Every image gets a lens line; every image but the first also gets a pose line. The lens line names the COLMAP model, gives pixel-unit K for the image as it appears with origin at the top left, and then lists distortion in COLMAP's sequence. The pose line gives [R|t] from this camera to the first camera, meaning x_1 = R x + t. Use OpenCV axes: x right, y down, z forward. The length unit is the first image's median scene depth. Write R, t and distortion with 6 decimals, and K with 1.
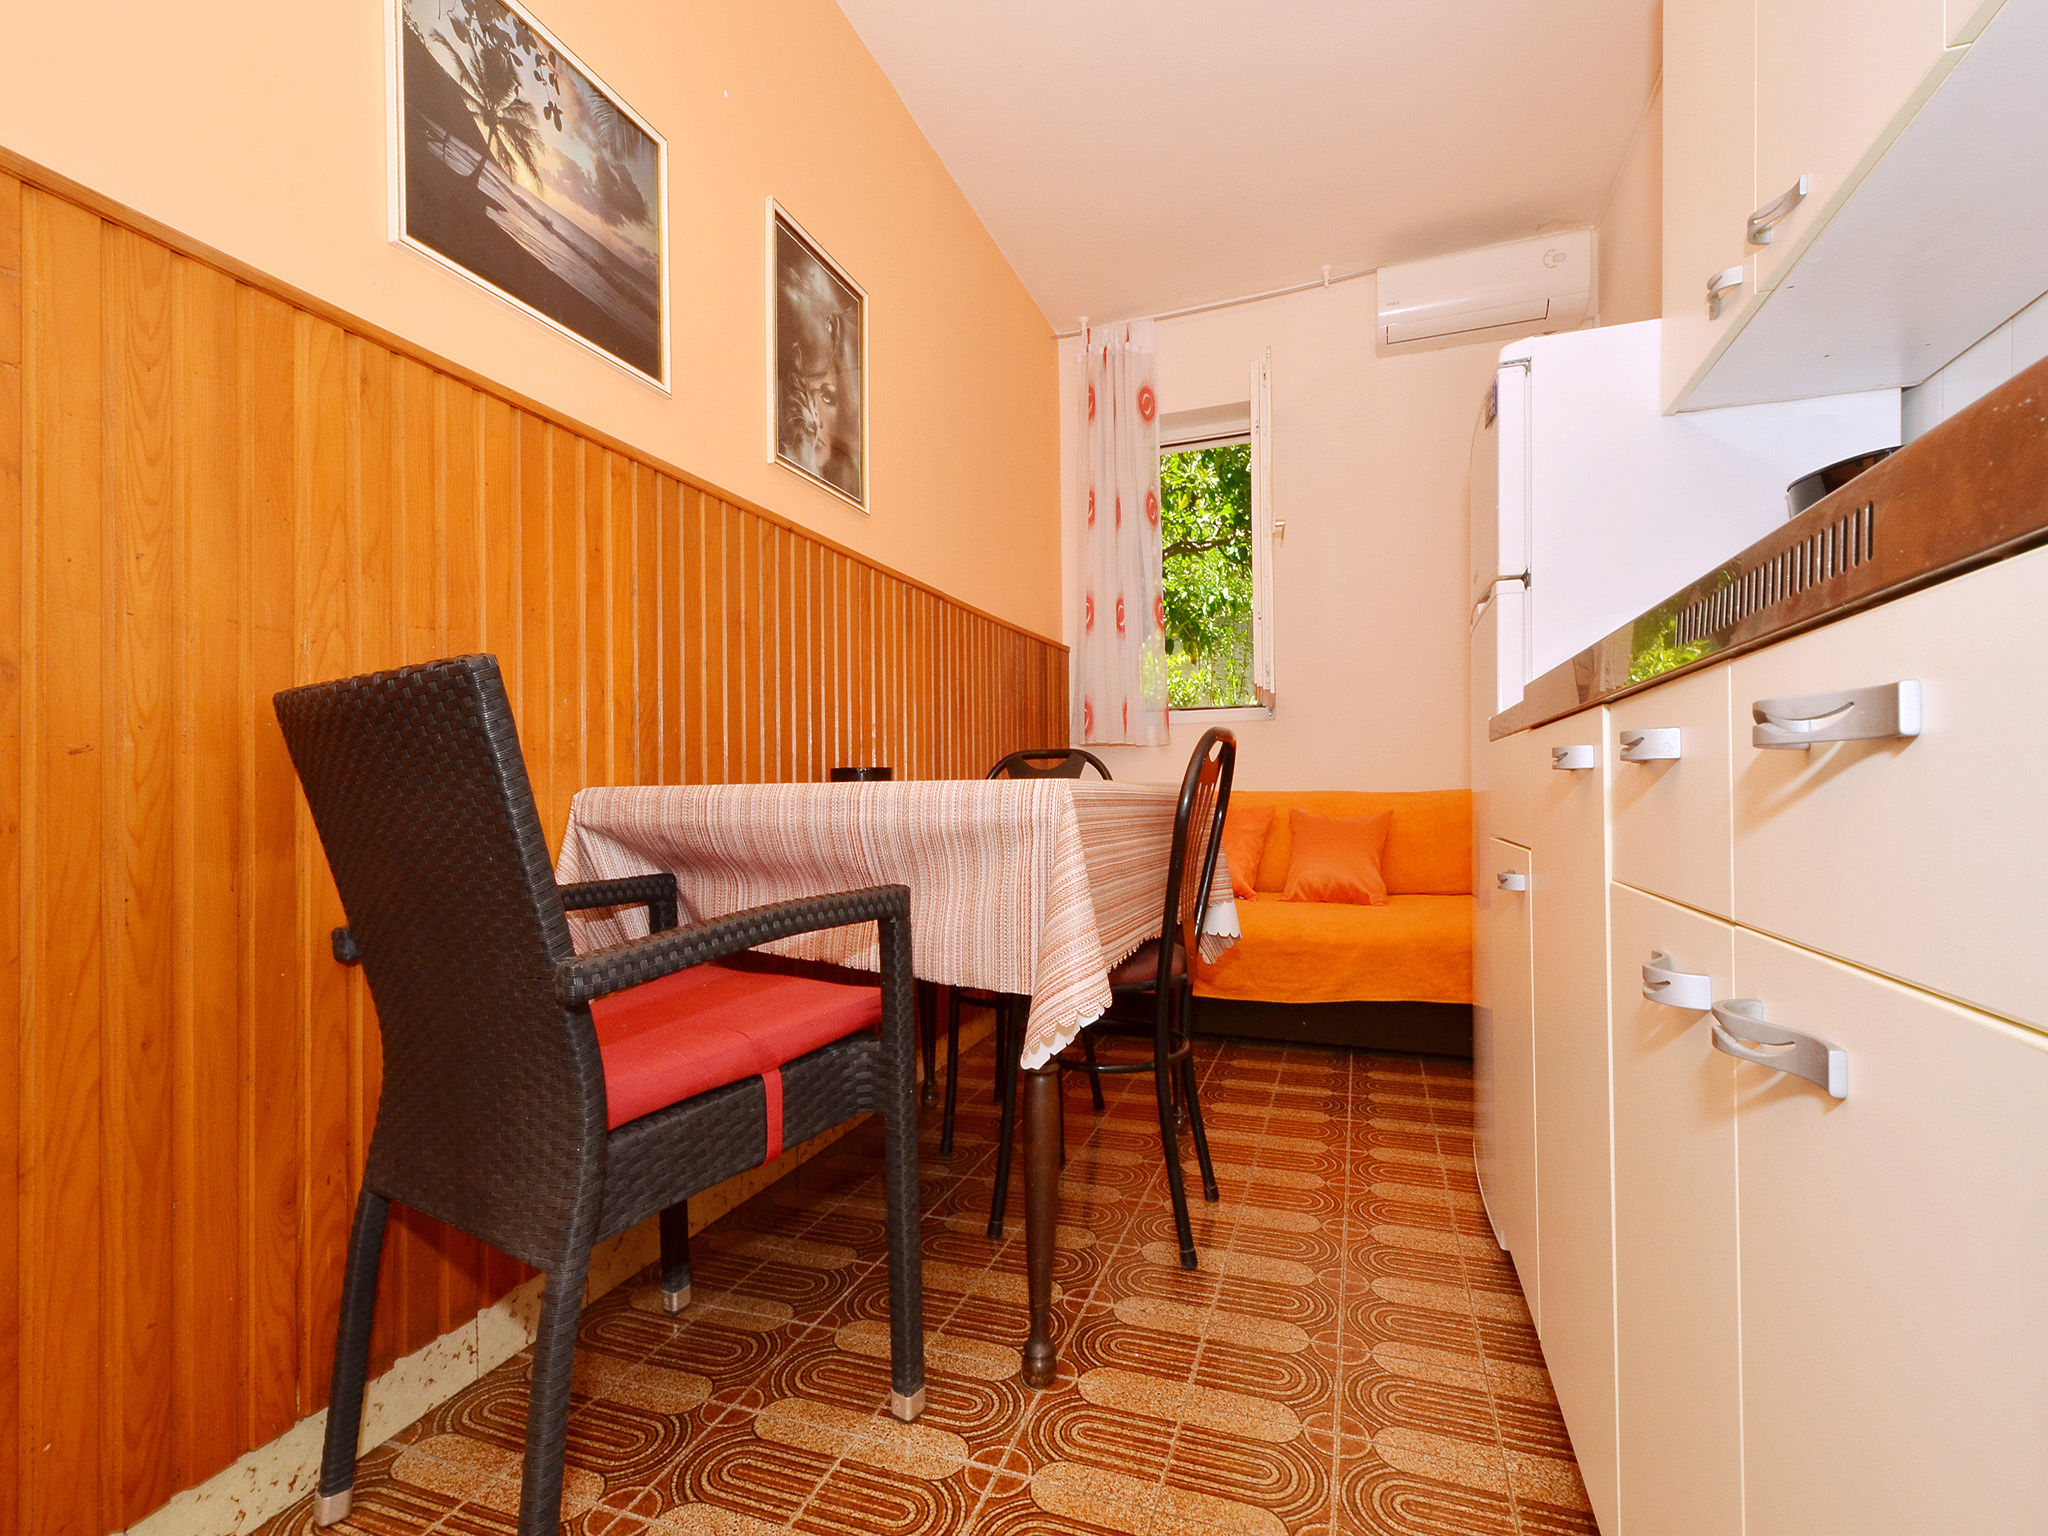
lens RADIAL K [[896.9, 0, 1024.0], [0, 896.9, 768.0], [0, 0, 1]] dist [0.015503, -0.000168]
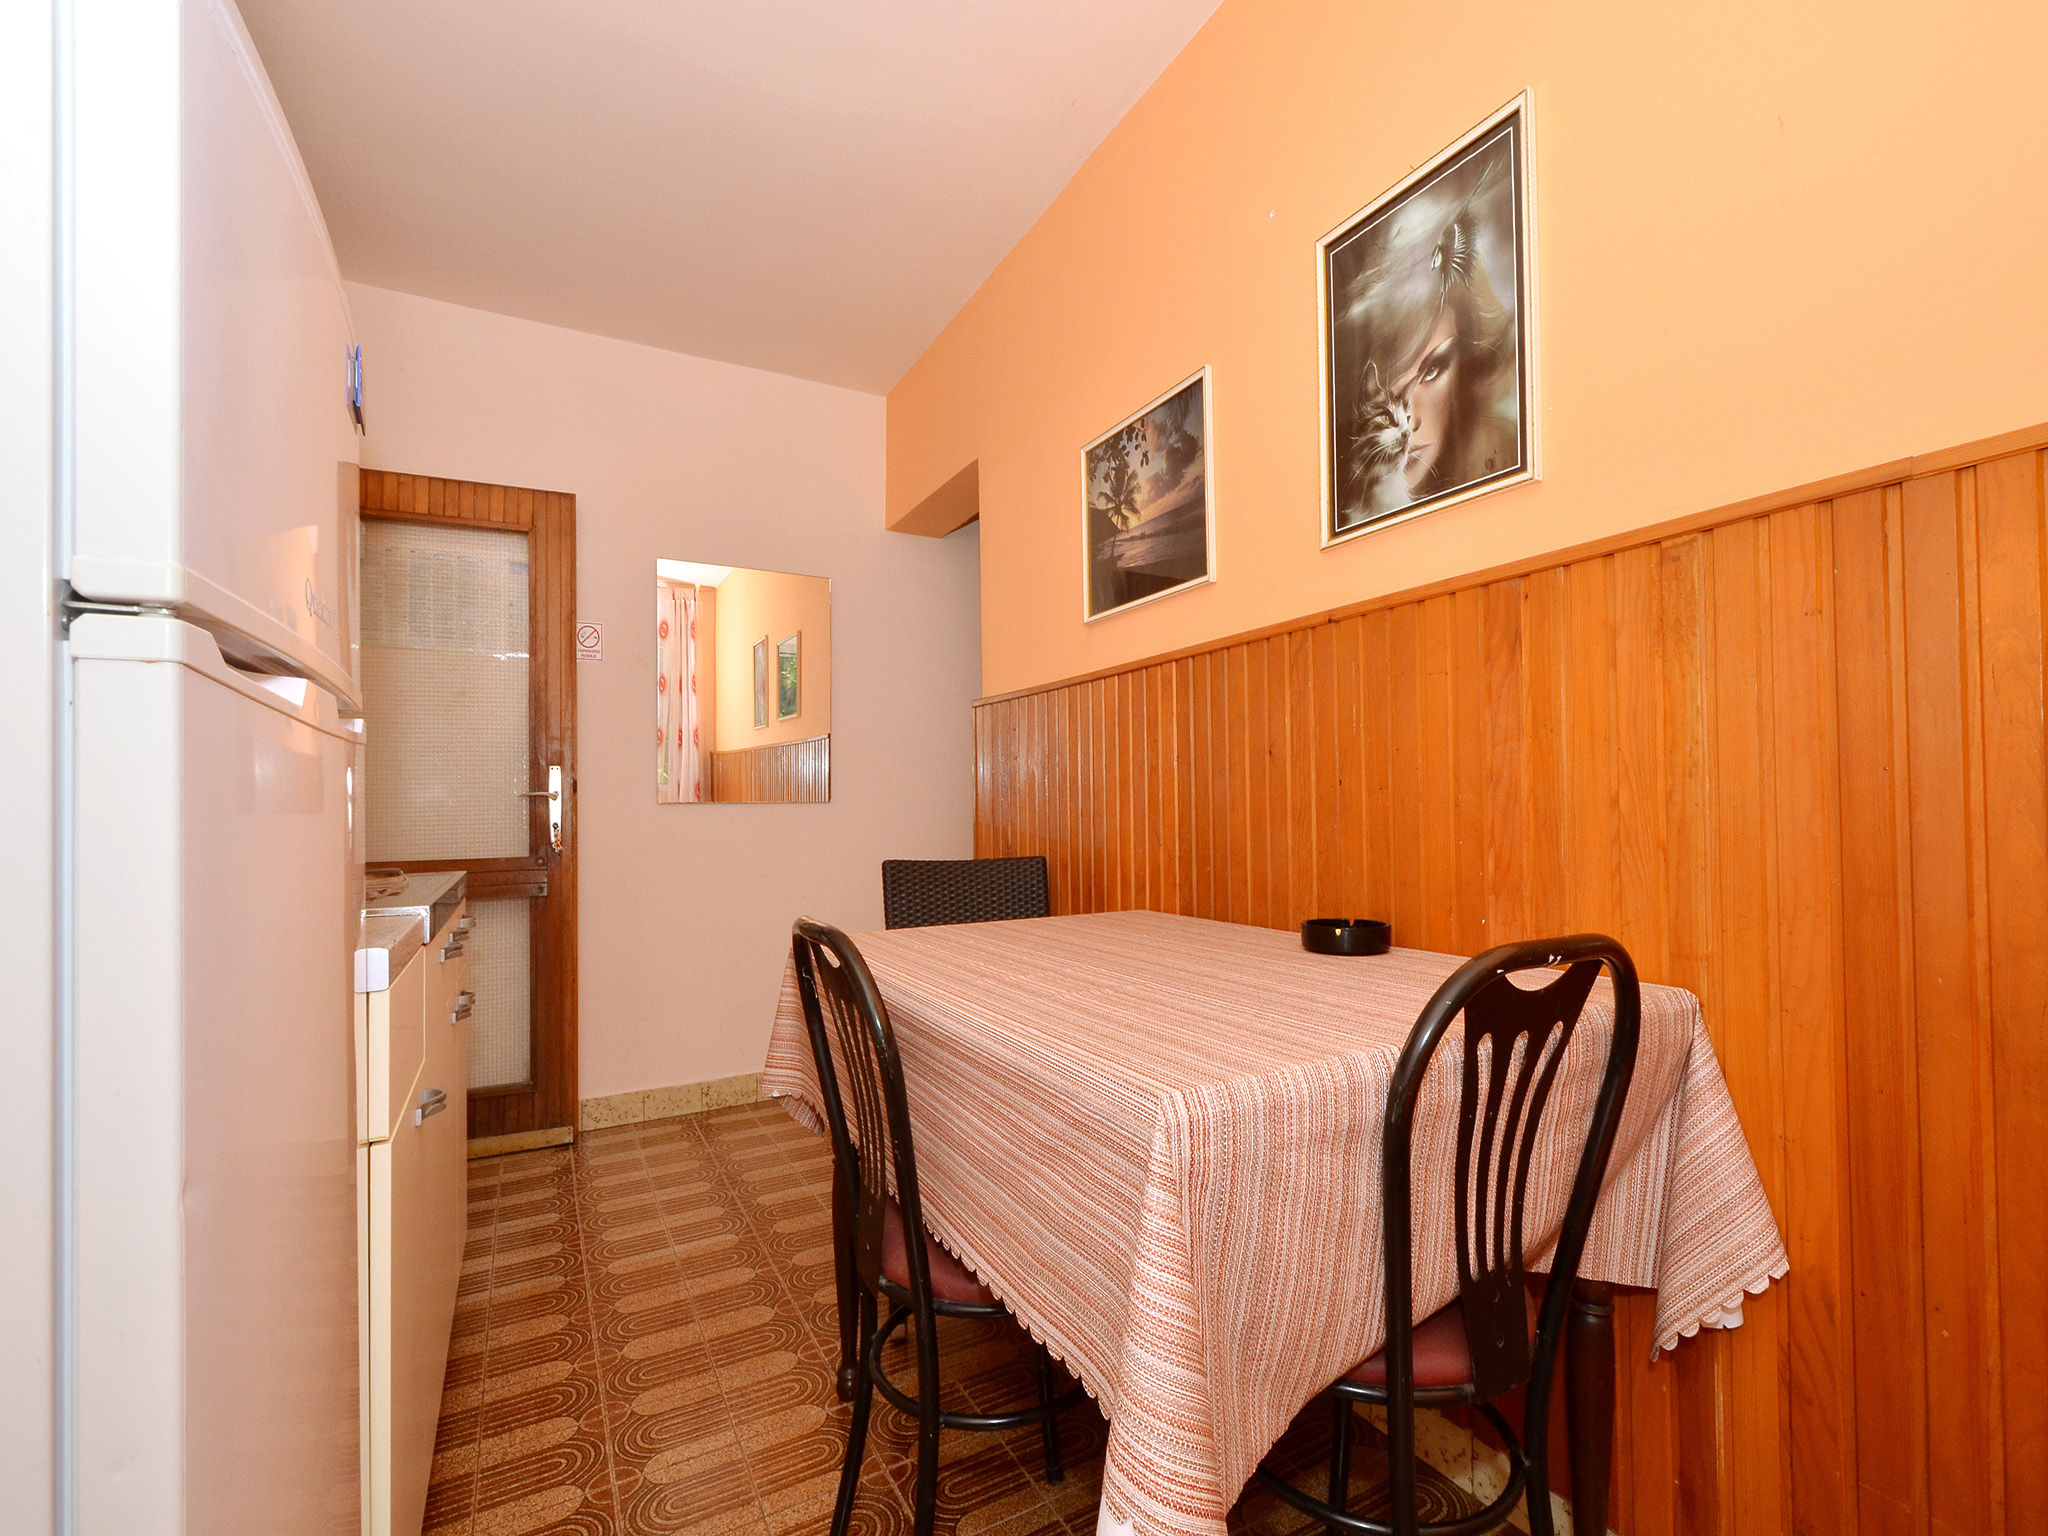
lens RADIAL K [[940.2, 0, 1043.5], [0, 940.2, 809.3], [0, 0, 1]] dist [0.017302, -0.000234]
pose [[-0.645364, -0.004734, -0.763860, 0.740009], [0.020222, 0.999524, -0.023280, -0.105514], [0.763607, -0.030471, -0.644962, 1.778539]]
